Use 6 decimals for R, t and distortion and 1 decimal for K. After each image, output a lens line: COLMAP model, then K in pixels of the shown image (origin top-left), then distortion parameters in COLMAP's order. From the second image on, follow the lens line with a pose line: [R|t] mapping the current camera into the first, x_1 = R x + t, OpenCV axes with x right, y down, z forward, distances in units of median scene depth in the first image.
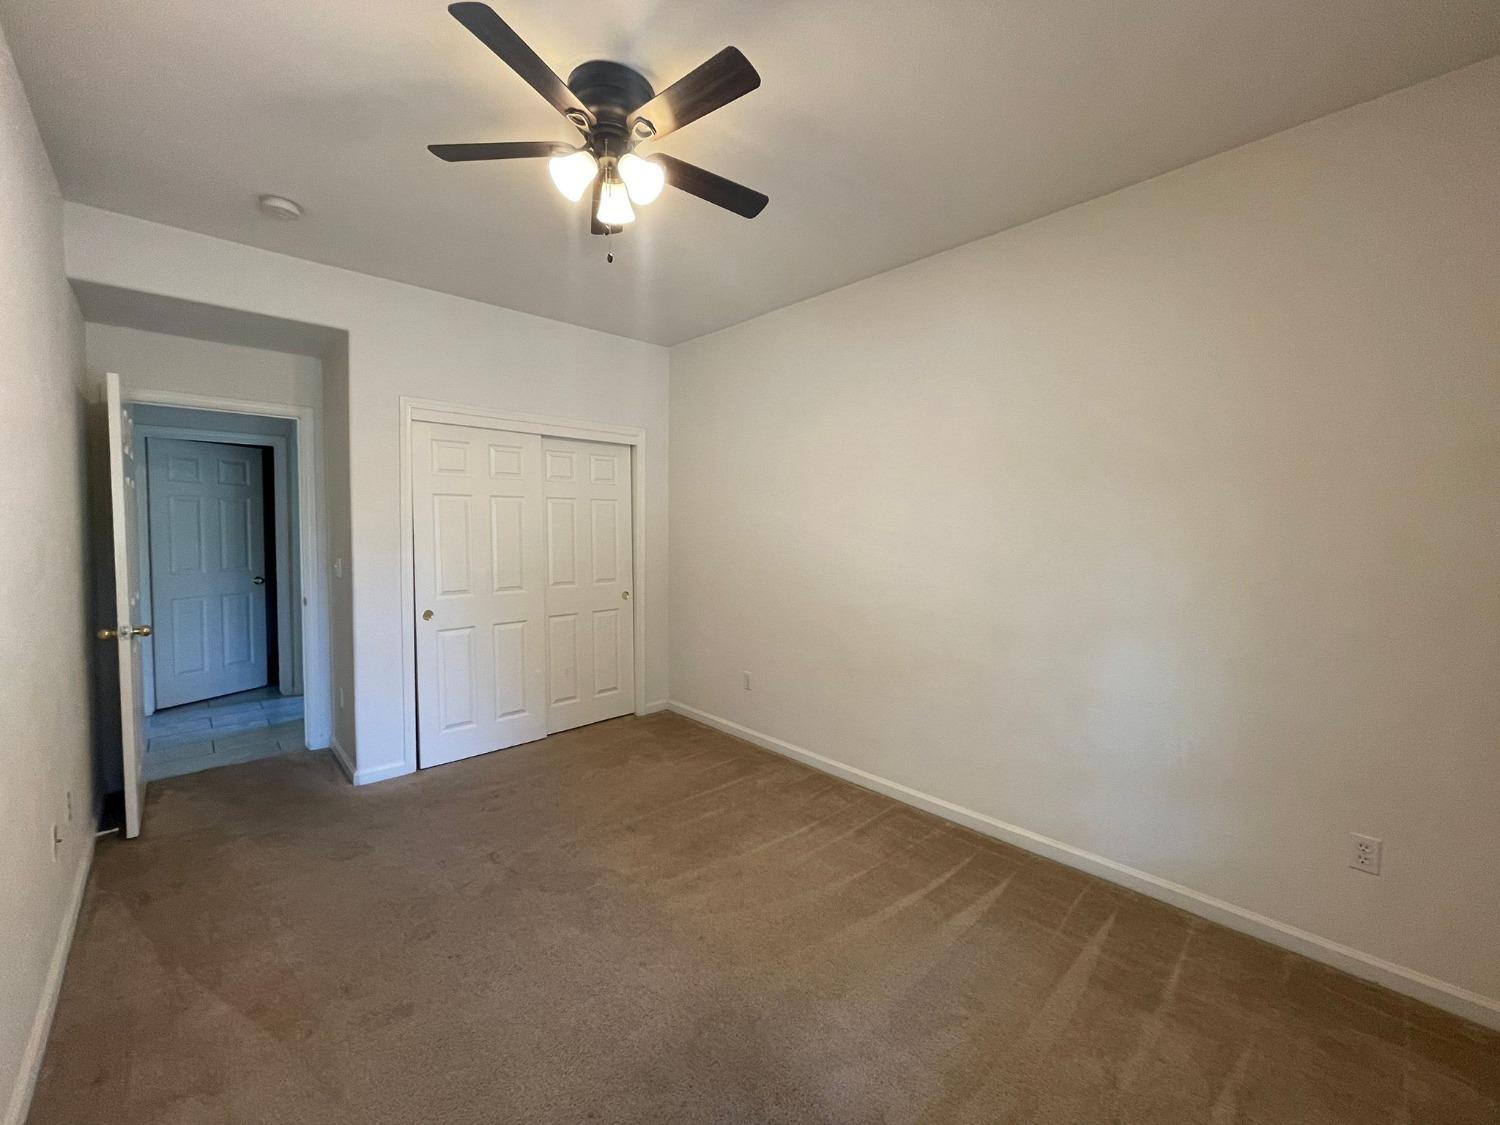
lens RADIAL K [[609.2, 0, 745.2], [0, 609.2, 559.1], [0, 0, 1]] dist [-0.004071, 0.000160]
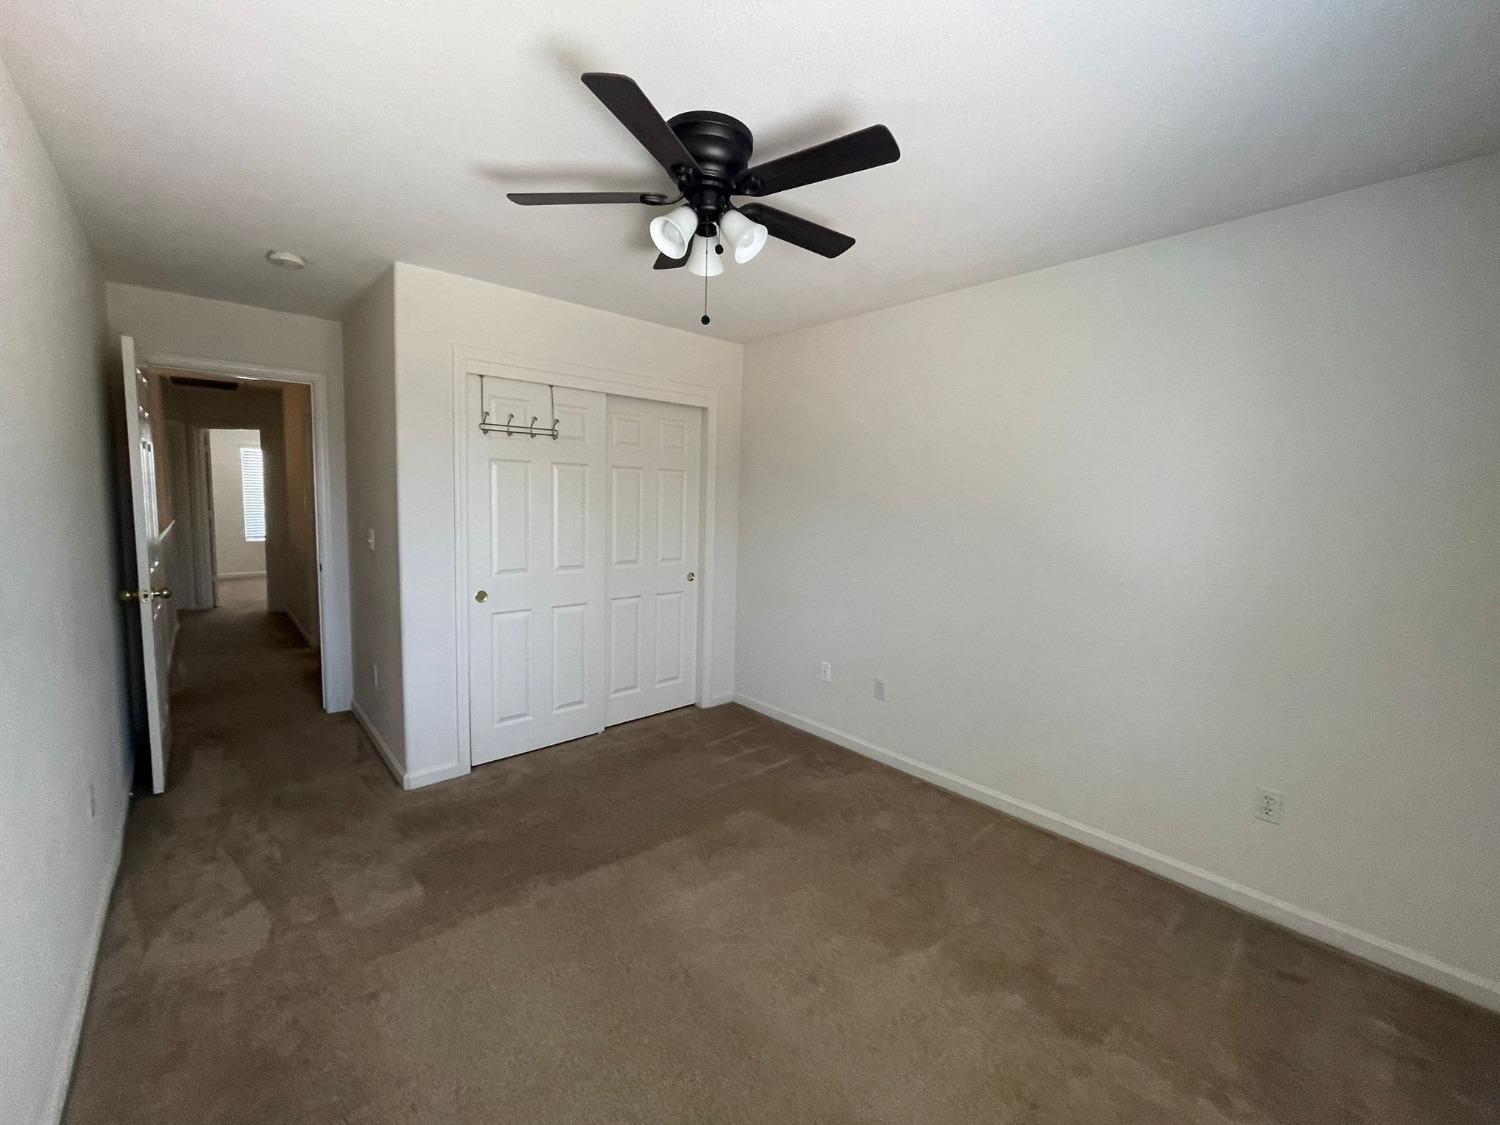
lens RADIAL K [[609.2, 0, 749.0], [0, 609.2, 558.6], [0, 0, 1]] dist [-0.004071, 0.000160]
pose [[0.999767, 0.017376, -0.012834, -0.104939], [-0.016802, 0.998910, 0.043551, -0.008361], [0.013577, -0.043325, 0.998969, 0.106062]]
